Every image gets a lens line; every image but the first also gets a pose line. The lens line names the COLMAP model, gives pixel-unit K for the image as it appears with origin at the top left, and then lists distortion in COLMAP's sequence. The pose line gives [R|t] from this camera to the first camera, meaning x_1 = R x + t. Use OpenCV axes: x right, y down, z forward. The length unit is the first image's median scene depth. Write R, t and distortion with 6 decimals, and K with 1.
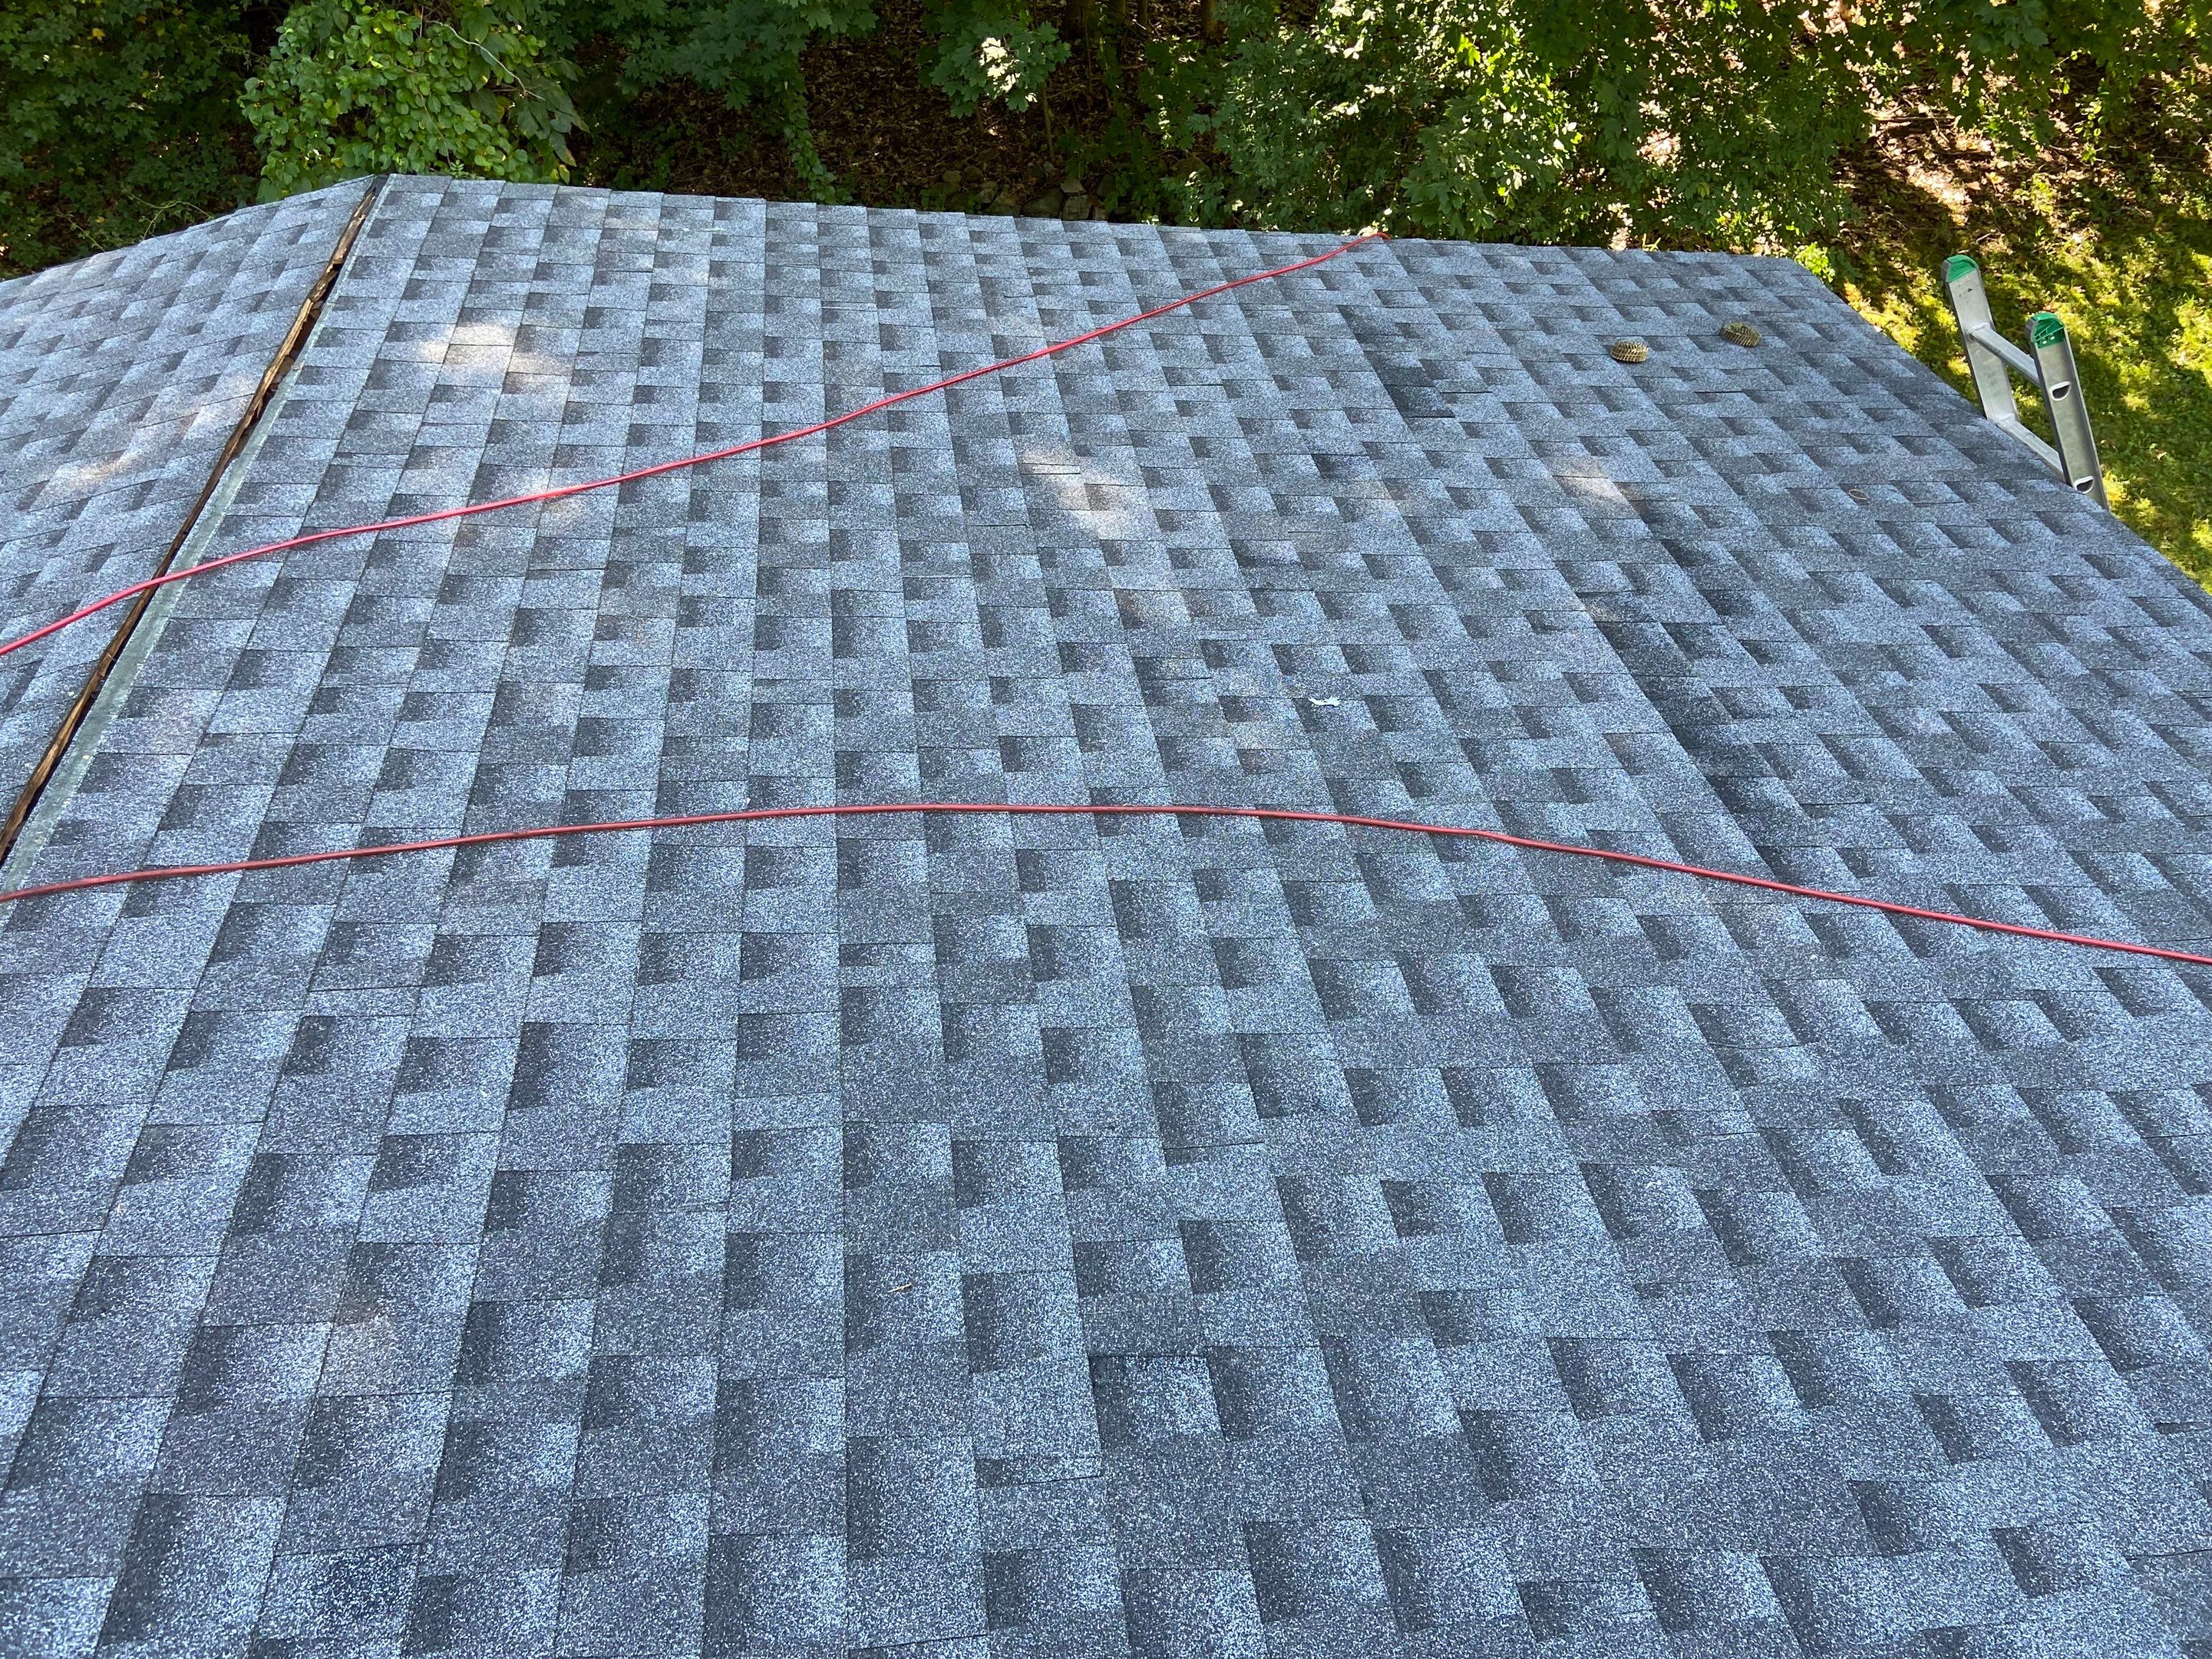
lens RADIAL K [[1672.1, 0, 1120.8], [0, 1672.1, 825.6], [0, 0, 1]] dist [0.117946, -0.144641]
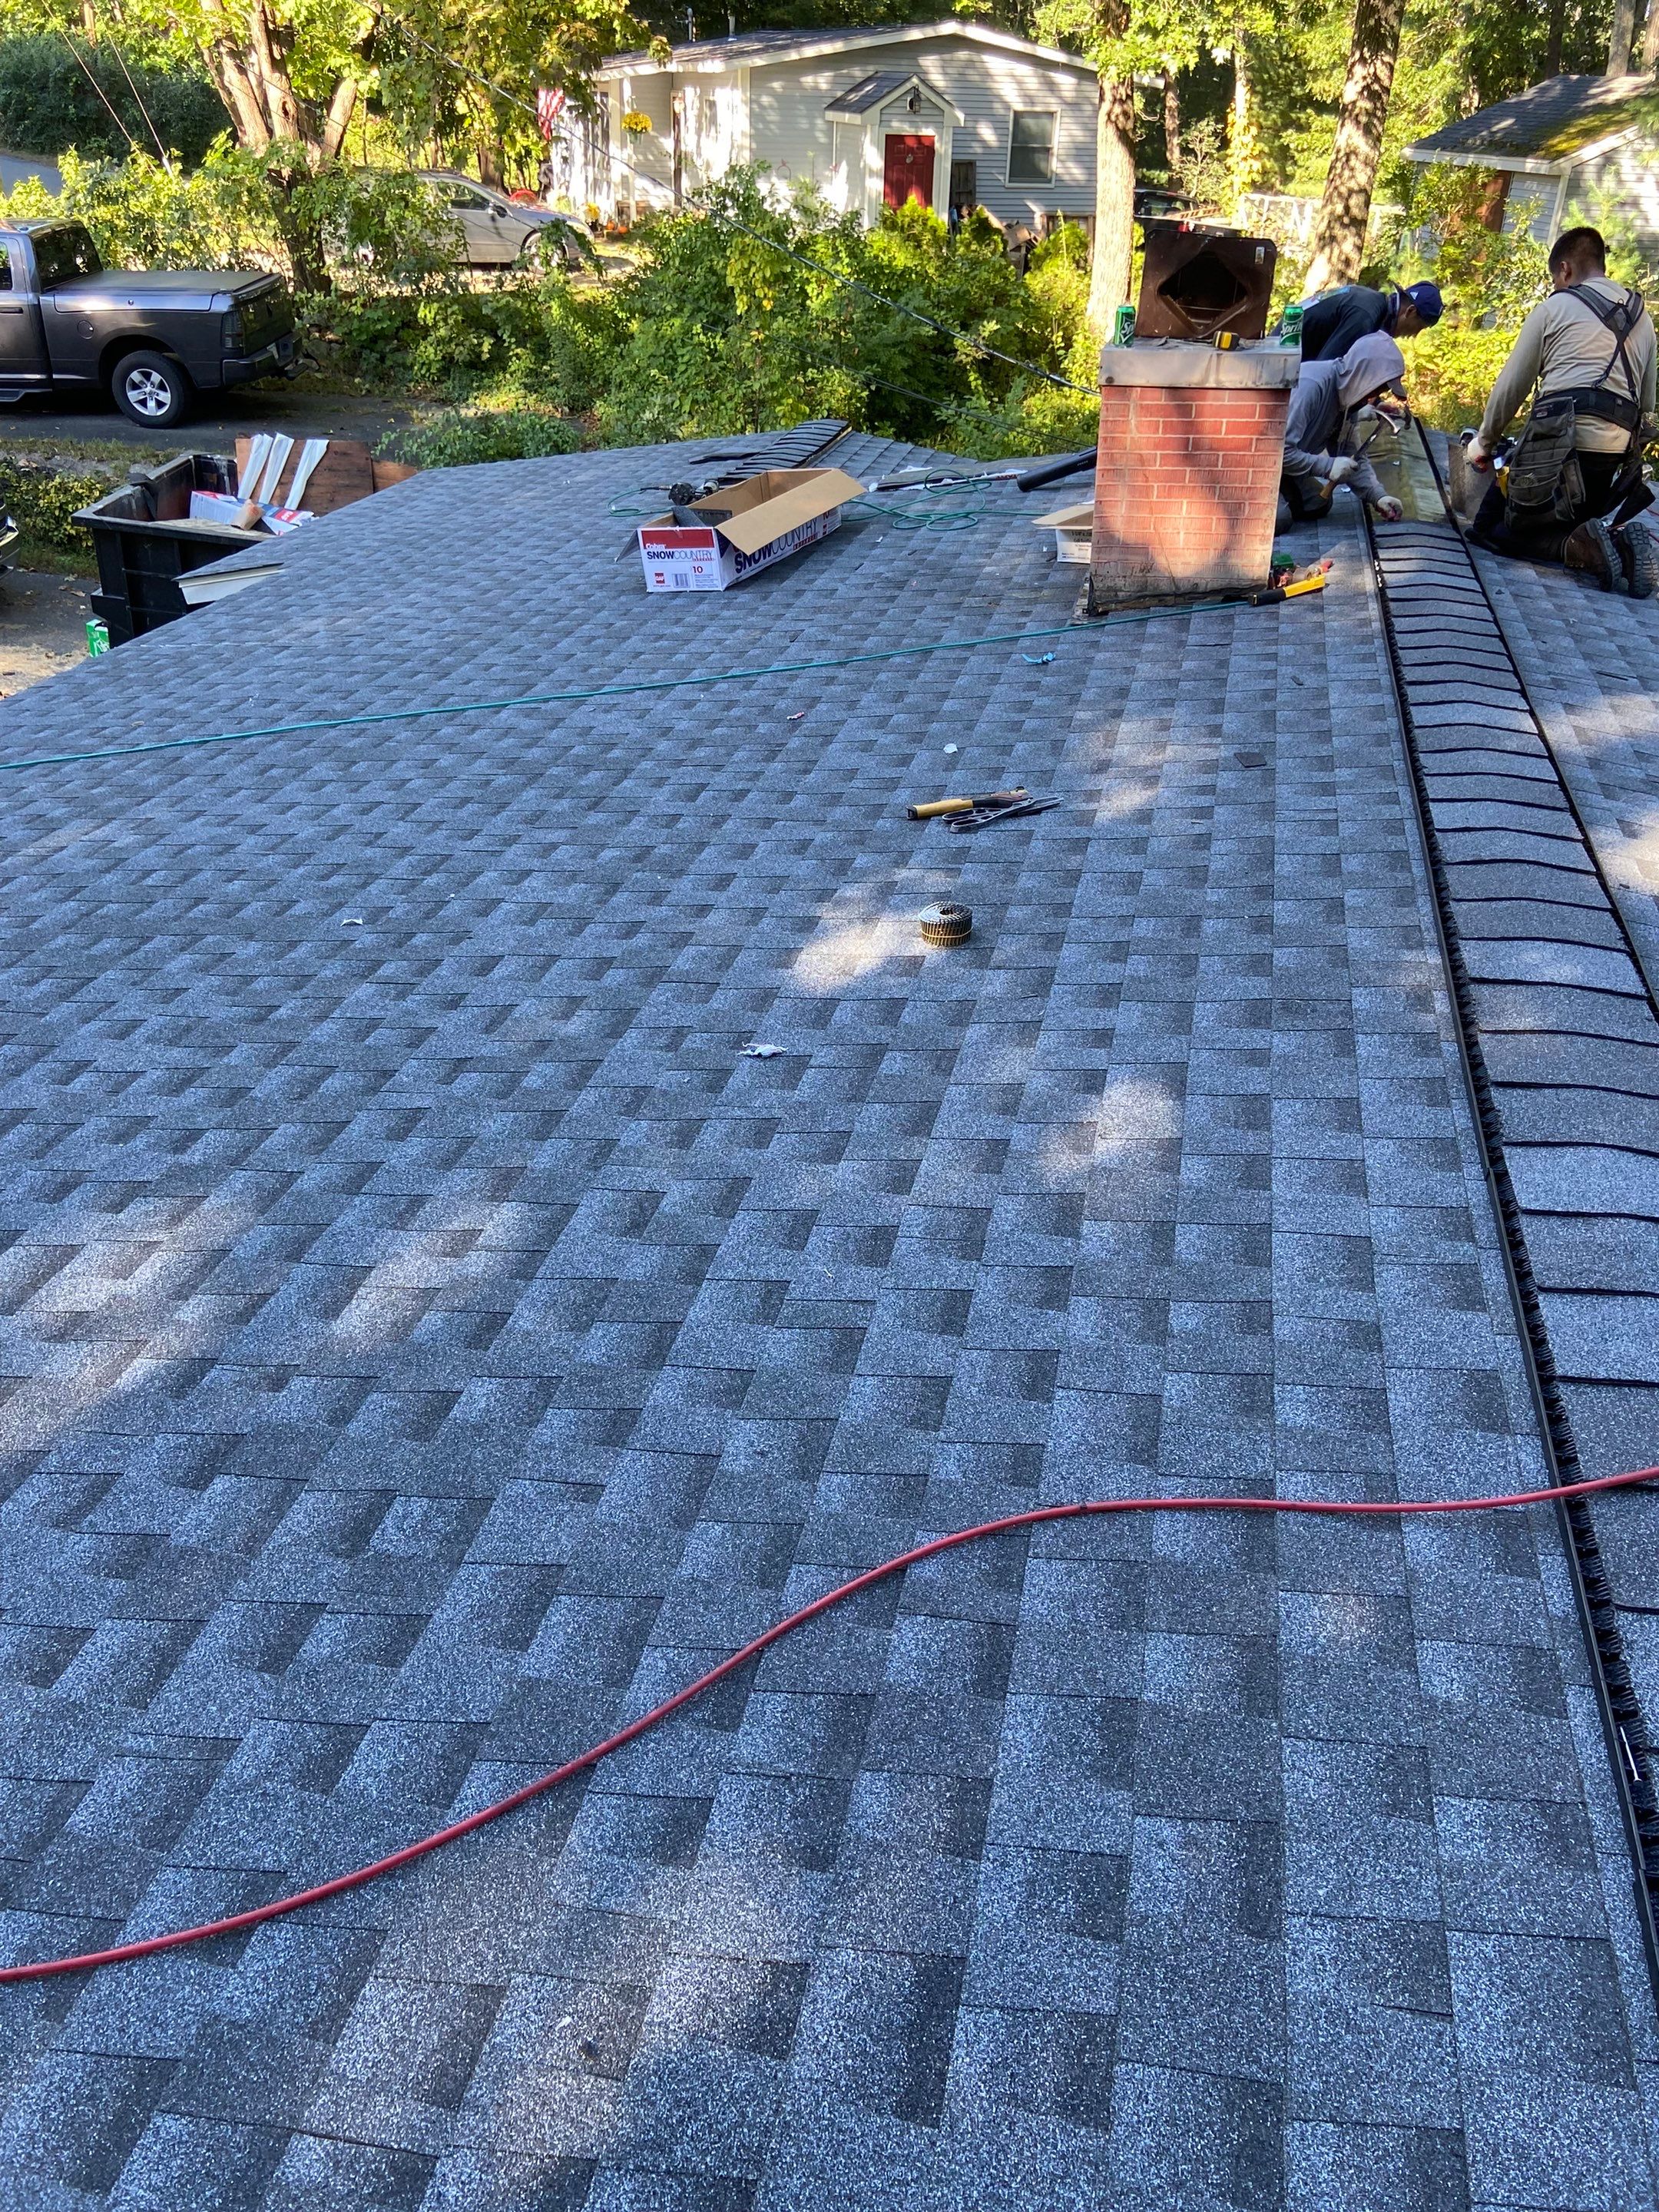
lens RADIAL K [[1672.3, 0, 851.0], [0, 1672.3, 1117.6], [0, 0, 1]] dist [0.117946, -0.144641]
pose [[-0.938760, -0.148785, 0.310794, -0.362617], [0.238811, 0.369271, 0.898114, -0.462267], [-0.248393, 0.917334, -0.311125, 0.678525]]
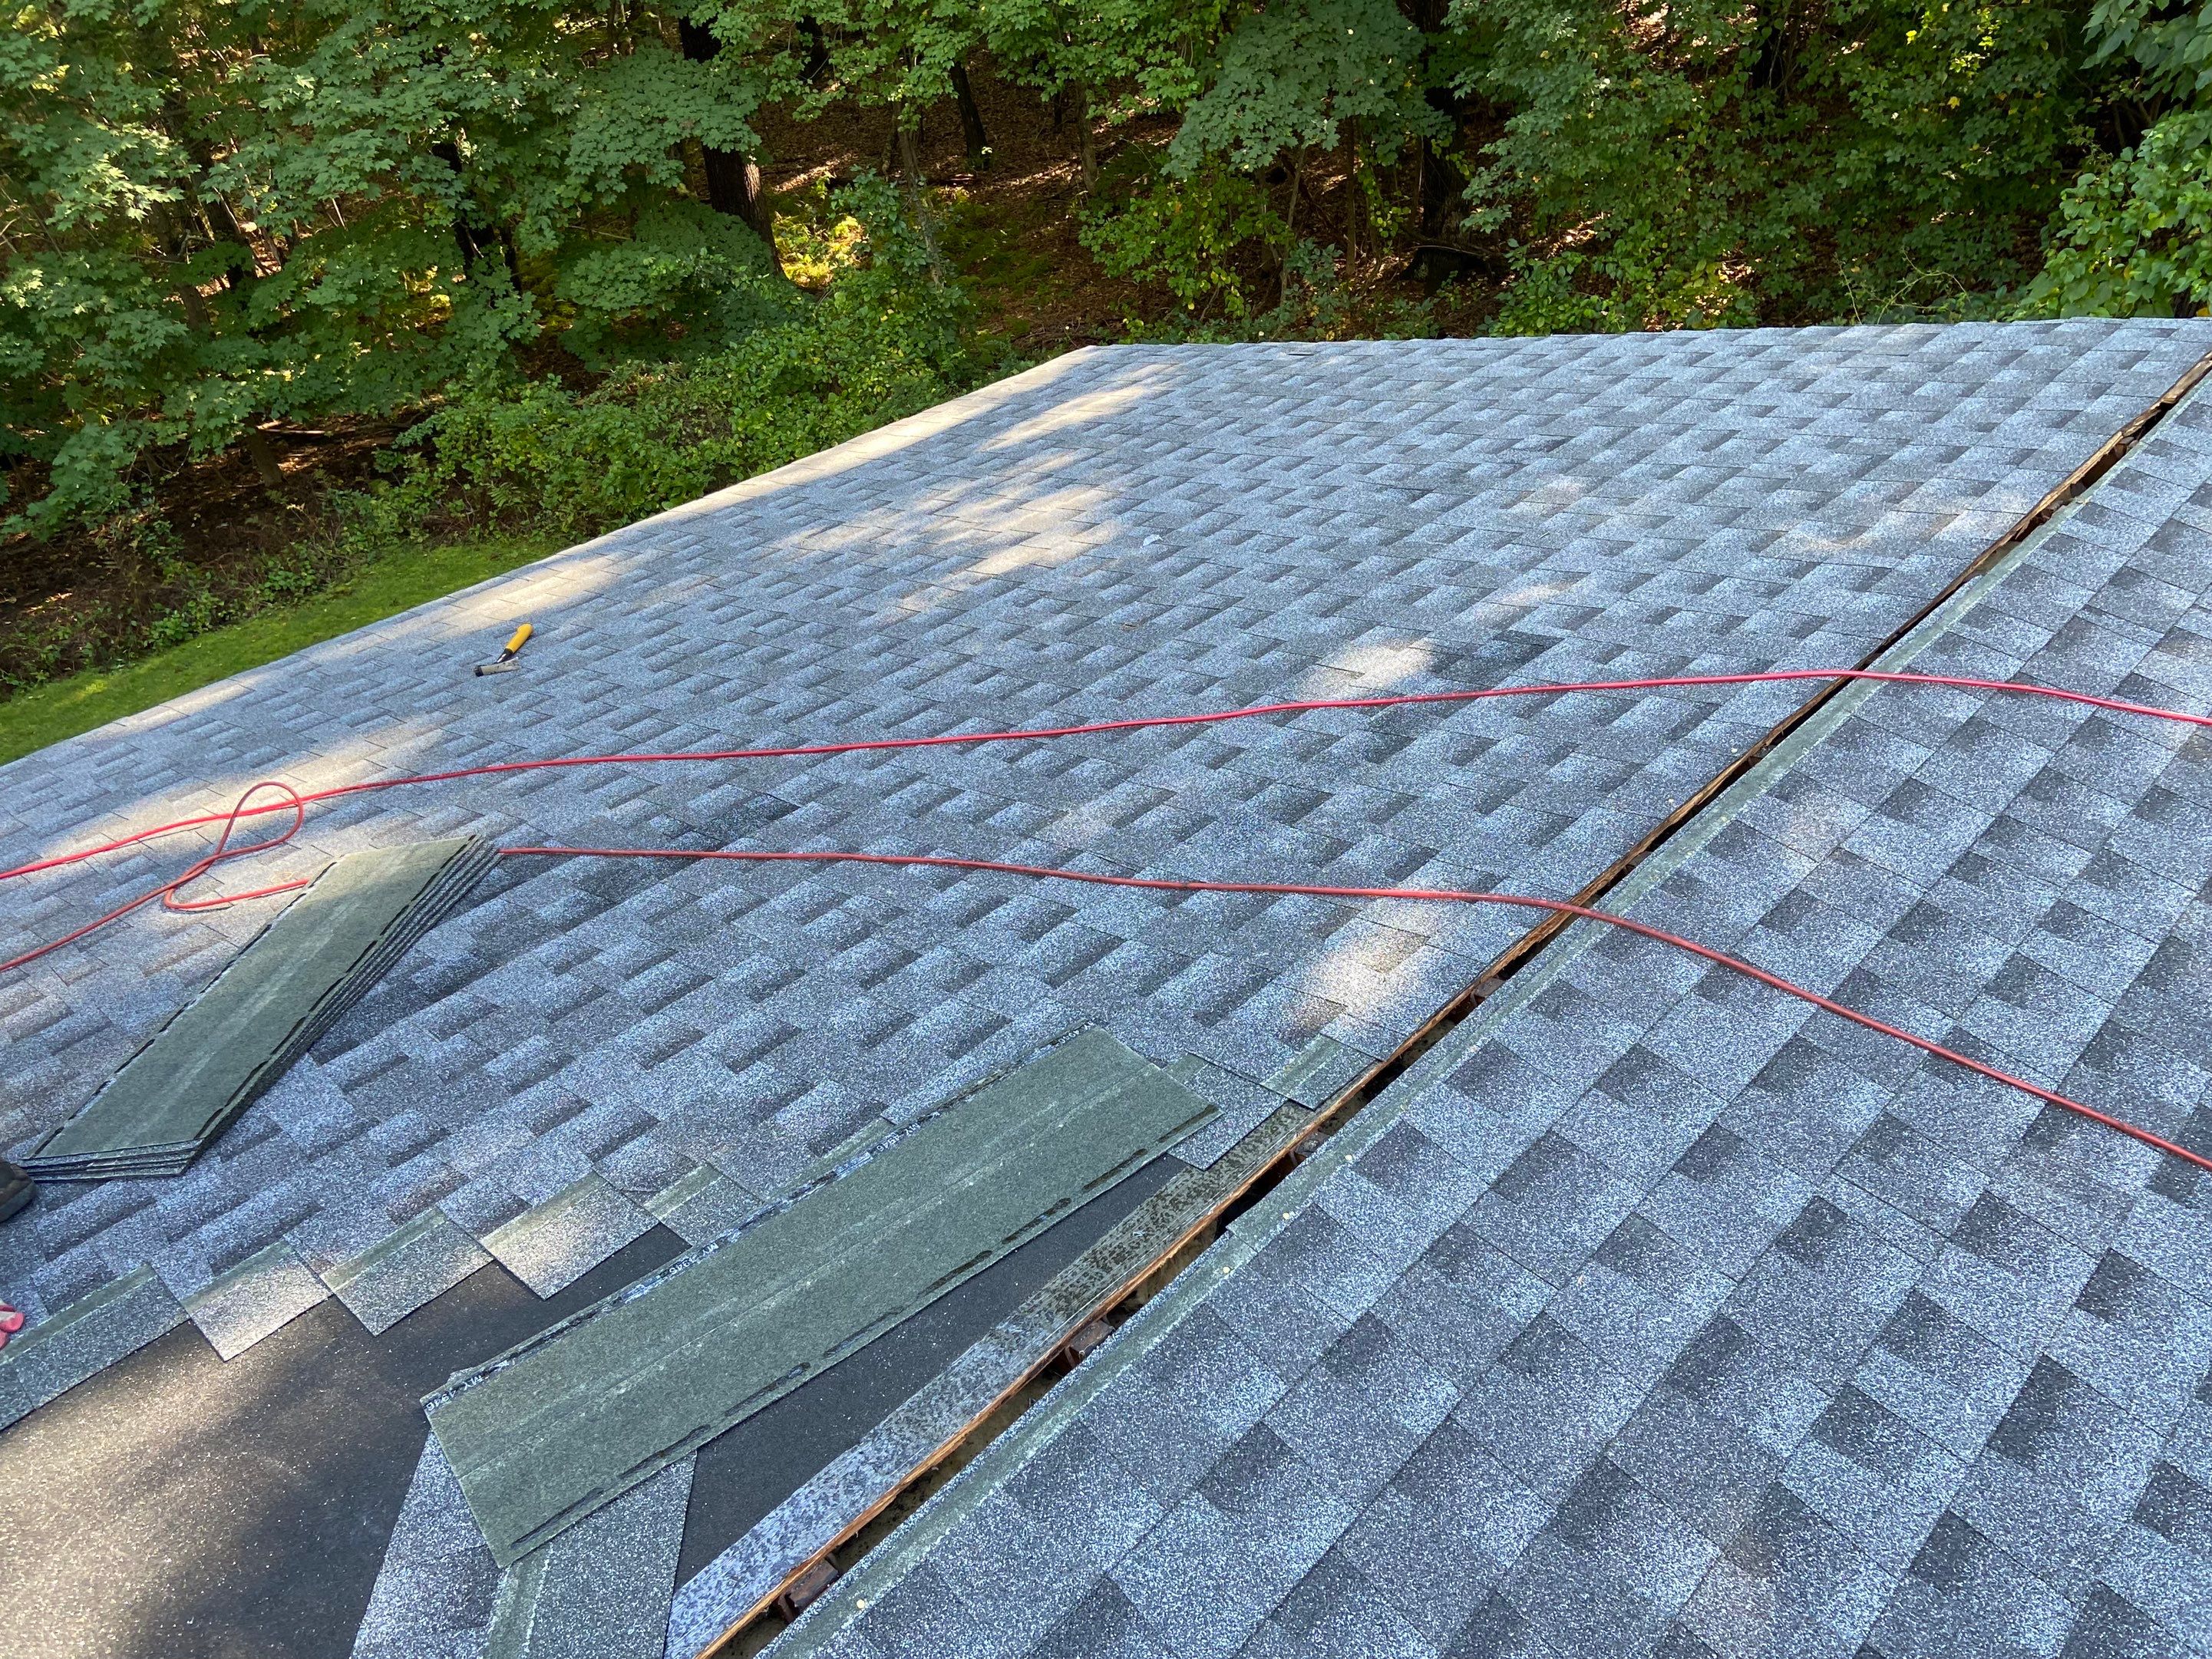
lens RADIAL K [[1672.1, 0, 1091.4], [0, 1672.1, 814.3], [0, 0, 1]] dist [0.117946, -0.144641]
pose [[0.604486, 0.436442, -0.666420, -0.152320], [-0.464370, 0.872781, 0.150375, -0.017486], [0.647269, 0.218566, 0.730255, 0.032637]]
